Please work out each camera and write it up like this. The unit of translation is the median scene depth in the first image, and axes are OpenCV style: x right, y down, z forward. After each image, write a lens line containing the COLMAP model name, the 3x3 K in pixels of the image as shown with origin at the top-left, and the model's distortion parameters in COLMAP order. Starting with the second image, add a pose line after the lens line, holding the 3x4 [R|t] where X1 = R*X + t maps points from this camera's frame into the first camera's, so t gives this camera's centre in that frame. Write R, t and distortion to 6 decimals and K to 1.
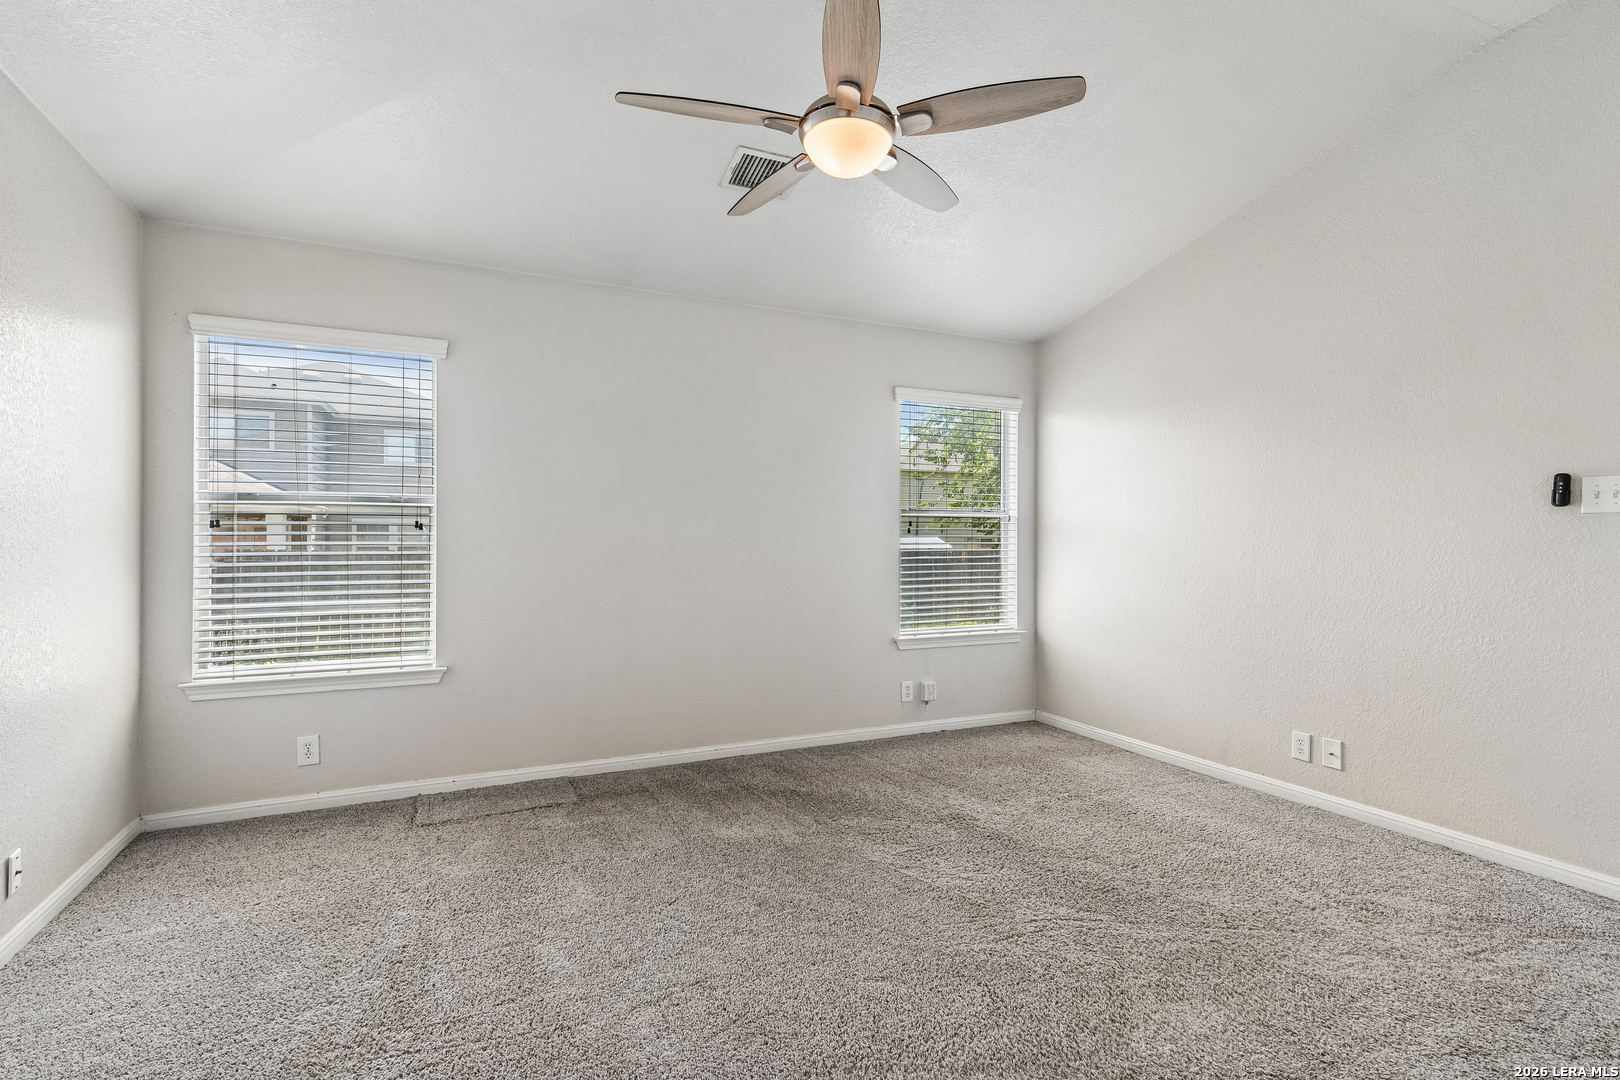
lens RADIAL K [[765.7, 0, 810.0], [0, 765.7, 540.0], [0, 0, 1]] dist [0.014508, -0.012374]
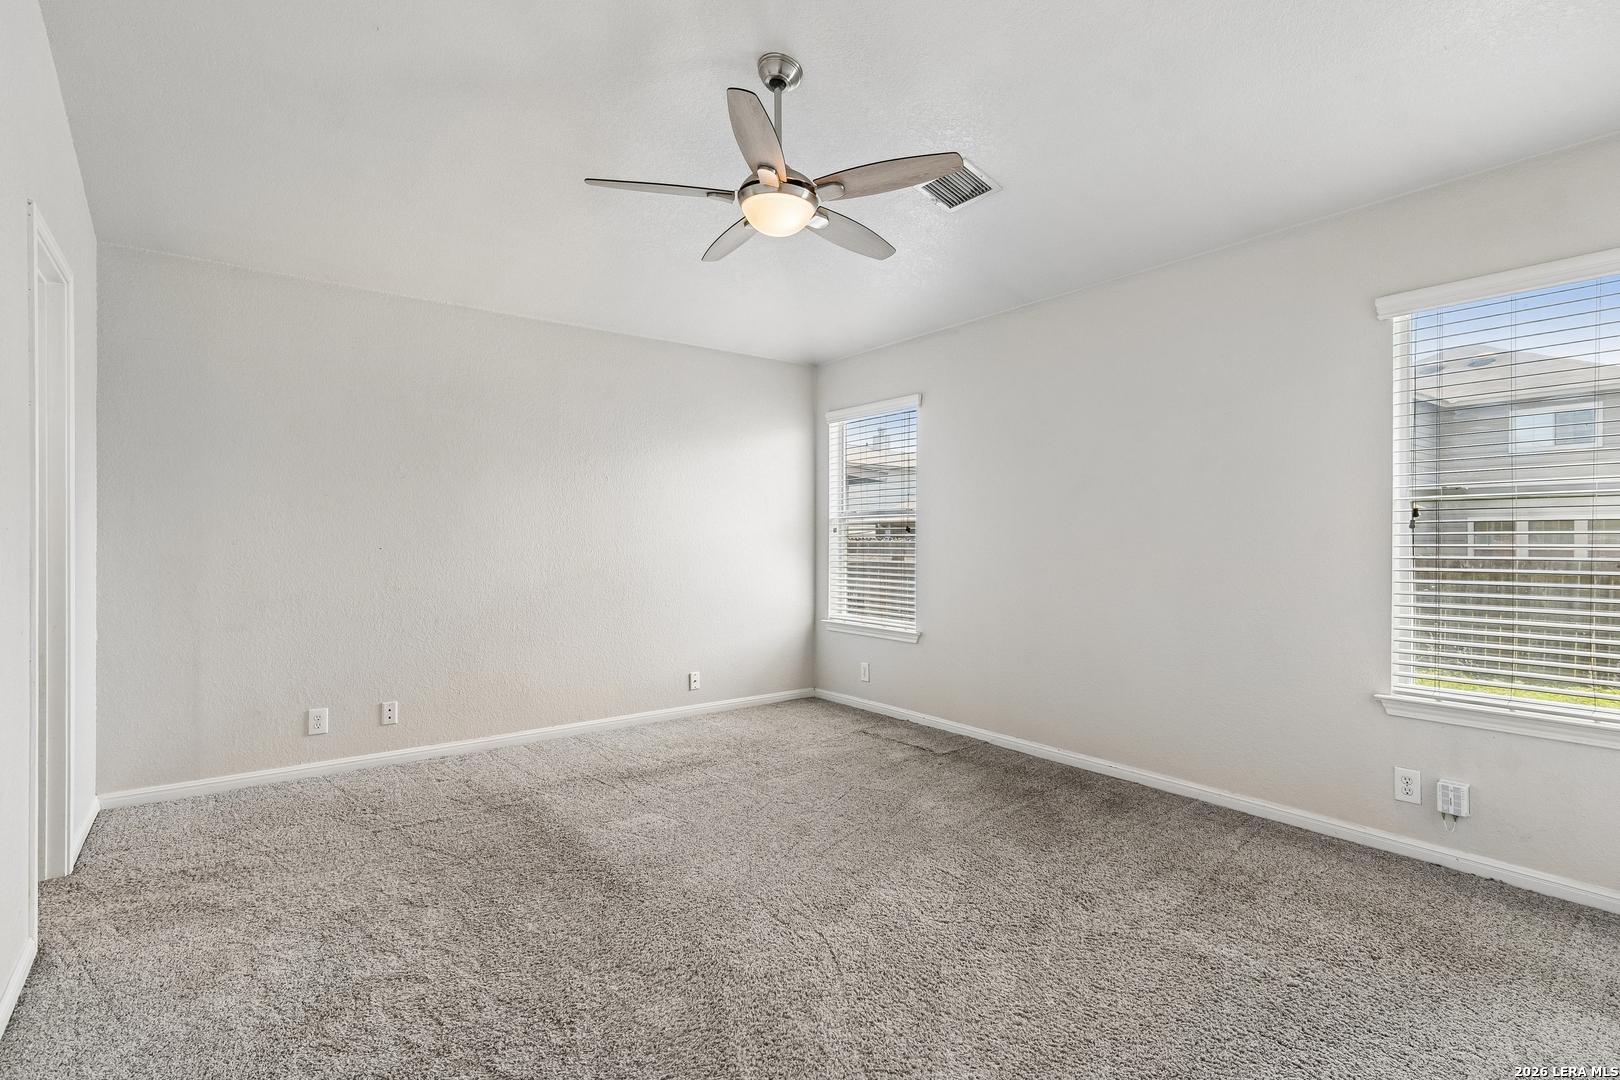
lens RADIAL K [[765.7, 0, 810.0], [0, 765.7, 540.0], [0, 0, 1]] dist [0.014508, -0.012374]
pose [[0.211393, -0.001100, -0.977401, 0.783991], [-0.002430, 0.999996, -0.001651, 0.003539], [0.977398, 0.002724, 0.211389, 0.499038]]
